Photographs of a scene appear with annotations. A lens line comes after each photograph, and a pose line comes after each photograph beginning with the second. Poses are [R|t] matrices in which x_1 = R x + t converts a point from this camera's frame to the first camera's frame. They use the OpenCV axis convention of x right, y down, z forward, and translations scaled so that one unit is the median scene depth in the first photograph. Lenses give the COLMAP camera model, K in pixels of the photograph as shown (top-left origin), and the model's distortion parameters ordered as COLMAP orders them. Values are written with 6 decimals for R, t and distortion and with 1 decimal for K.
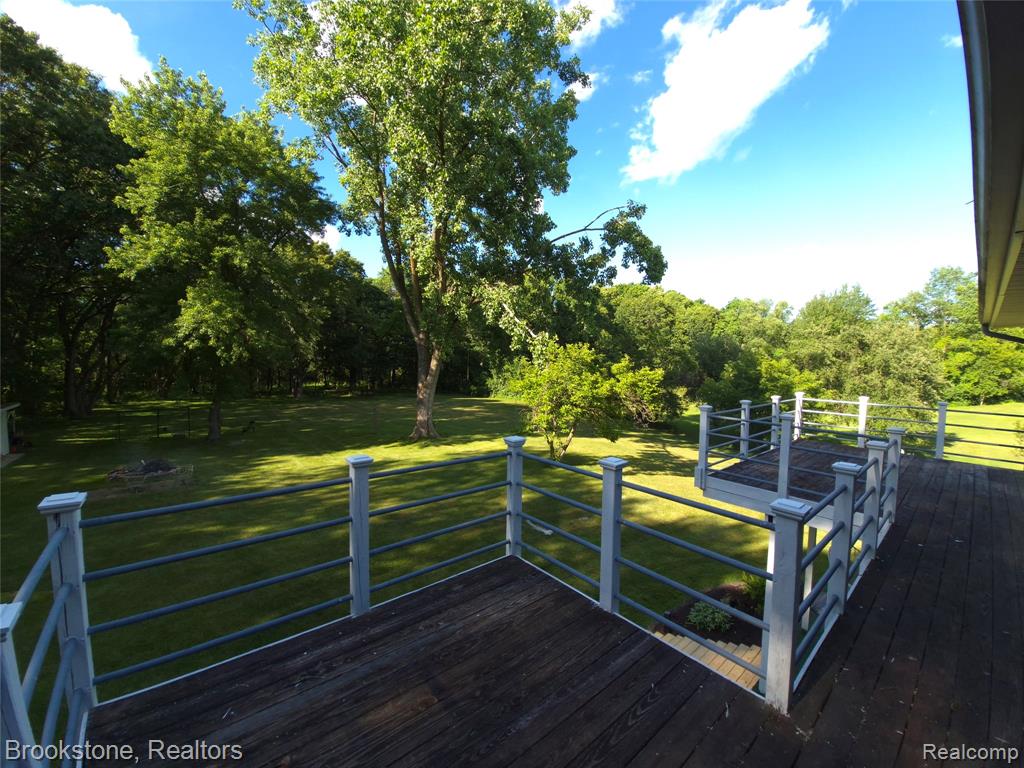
lens RADIAL K [[398.5, 0, 509.5], [0, 398.5, 381.0], [0, 0, 1]] dist [0.004442, -0.012266]
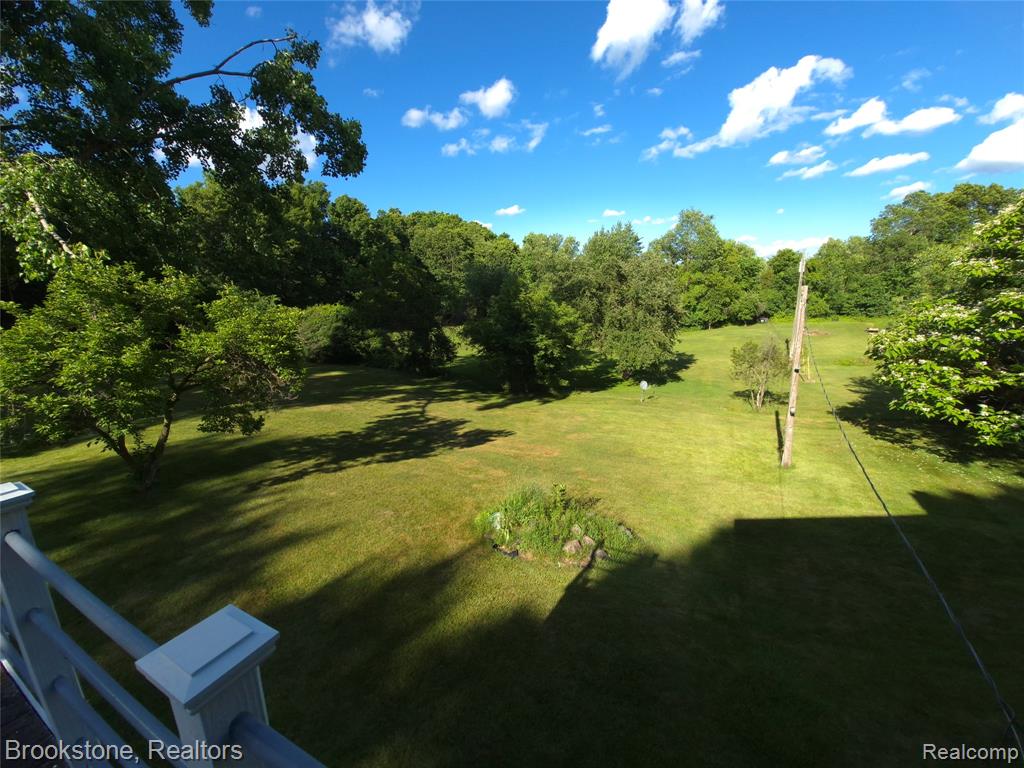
lens RADIAL K [[402.5, 0, 516.6], [0, 402.5, 381.0], [0, 0, 1]] dist [-0.001259, -0.011051]
pose [[0.907155, -0.105358, 0.407393, 0.139239], [0.044142, 0.986633, 0.156866, -0.001416], [-0.418475, -0.124319, 0.899680, 0.108015]]
